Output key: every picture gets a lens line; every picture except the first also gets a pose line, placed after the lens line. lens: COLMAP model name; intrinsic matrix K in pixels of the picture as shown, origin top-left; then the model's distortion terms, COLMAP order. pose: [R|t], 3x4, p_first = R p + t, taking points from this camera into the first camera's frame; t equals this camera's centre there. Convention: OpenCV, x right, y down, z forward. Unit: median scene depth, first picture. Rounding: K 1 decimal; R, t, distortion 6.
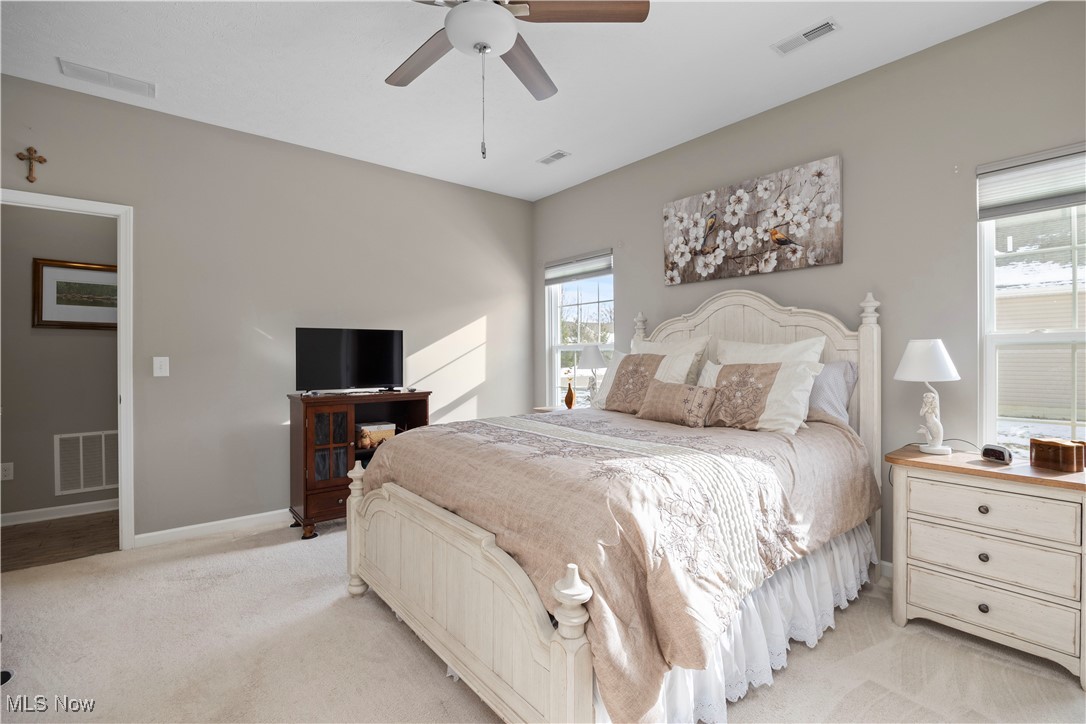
lens RADIAL K [[485.7, 0, 534.8], [0, 485.7, 362.3], [0, 0, 1]] dist [-0.015656, 0.000456]
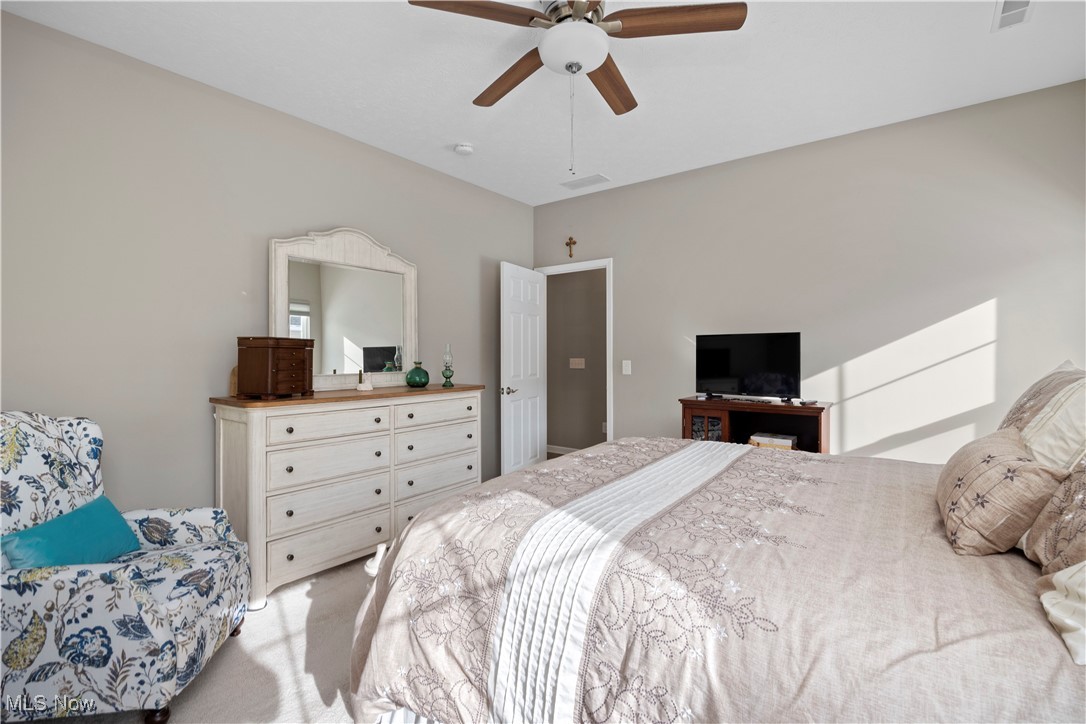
lens RADIAL K [[485.7, 0, 542.1], [0, 485.7, 350.5], [0, 0, 1]] dist [-0.015656, 0.000456]
pose [[0.237539, -0.006469, -0.971356, 0.508276], [-0.011307, 0.999892, -0.009424, -0.023010], [0.971312, 0.013222, 0.237441, 0.413990]]
